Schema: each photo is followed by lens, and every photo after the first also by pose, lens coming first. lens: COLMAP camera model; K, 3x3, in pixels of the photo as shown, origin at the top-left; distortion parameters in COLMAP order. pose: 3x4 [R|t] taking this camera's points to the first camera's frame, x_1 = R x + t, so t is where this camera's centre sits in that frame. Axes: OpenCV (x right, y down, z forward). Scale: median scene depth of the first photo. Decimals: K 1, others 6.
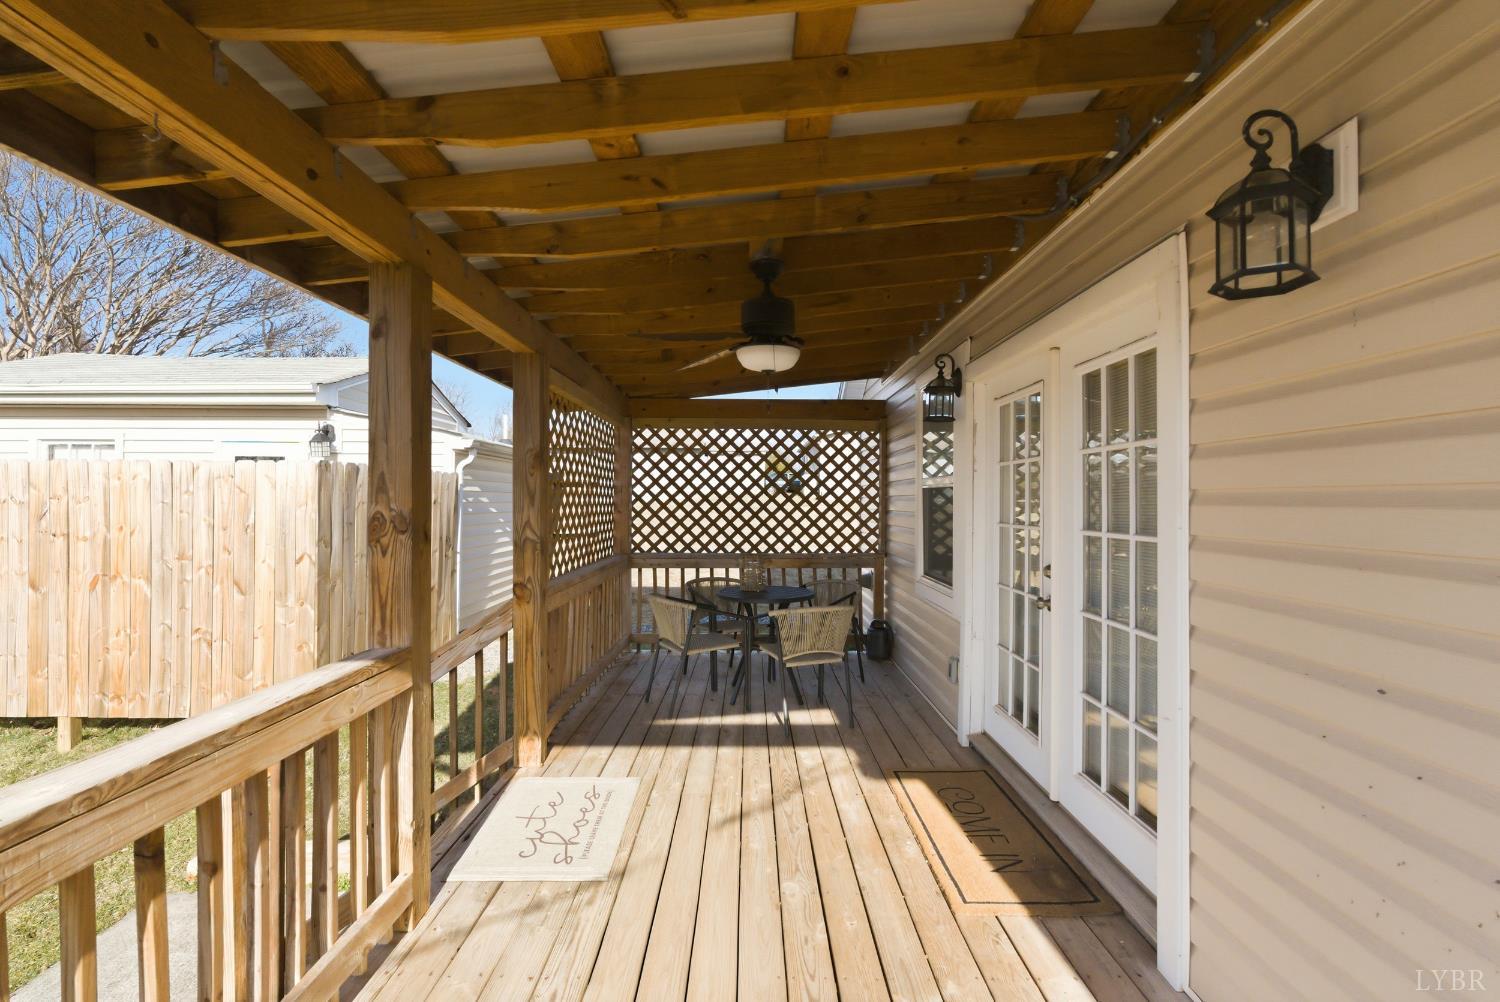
lens RADIAL K [[672.7, 0, 750.5], [0, 672.7, 503.5], [0, 0, 1]] dist [-0.005182, 0.000249]
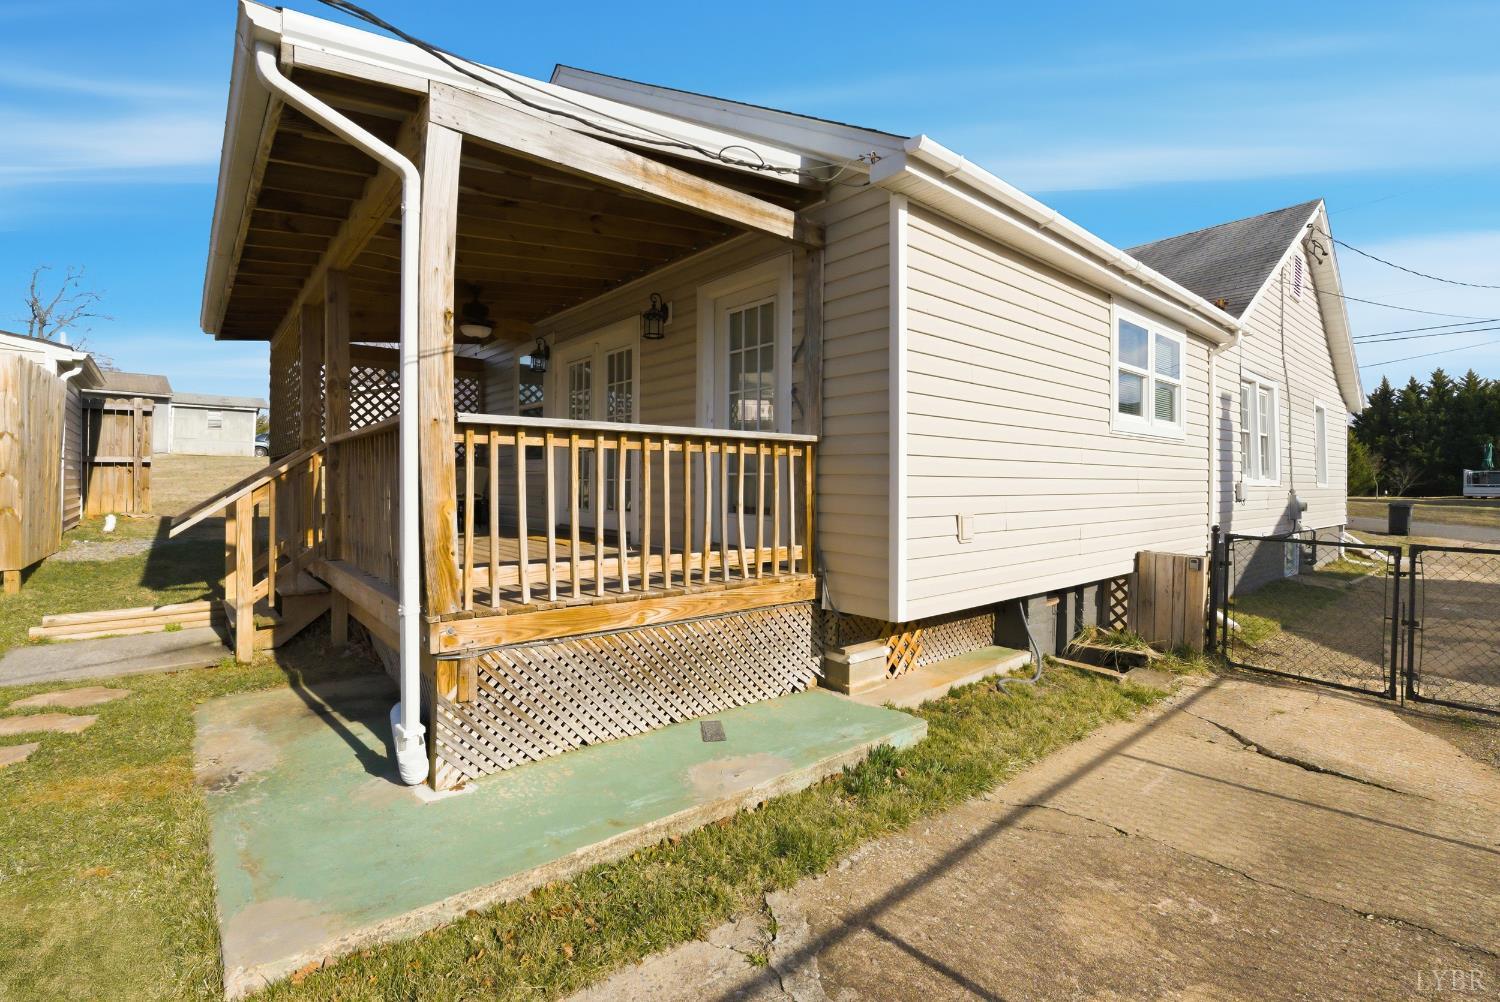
lens RADIAL K [[672.7, 0, 751.7], [0, 672.7, 489.4], [0, 0, 1]] dist [-0.005182, 0.000249]
pose [[0.761252, -0.010570, 0.648370, -0.776891], [0.003120, 0.999915, 0.012638, 0.296429], [-0.648448, -0.007598, 0.761221, -1.347970]]
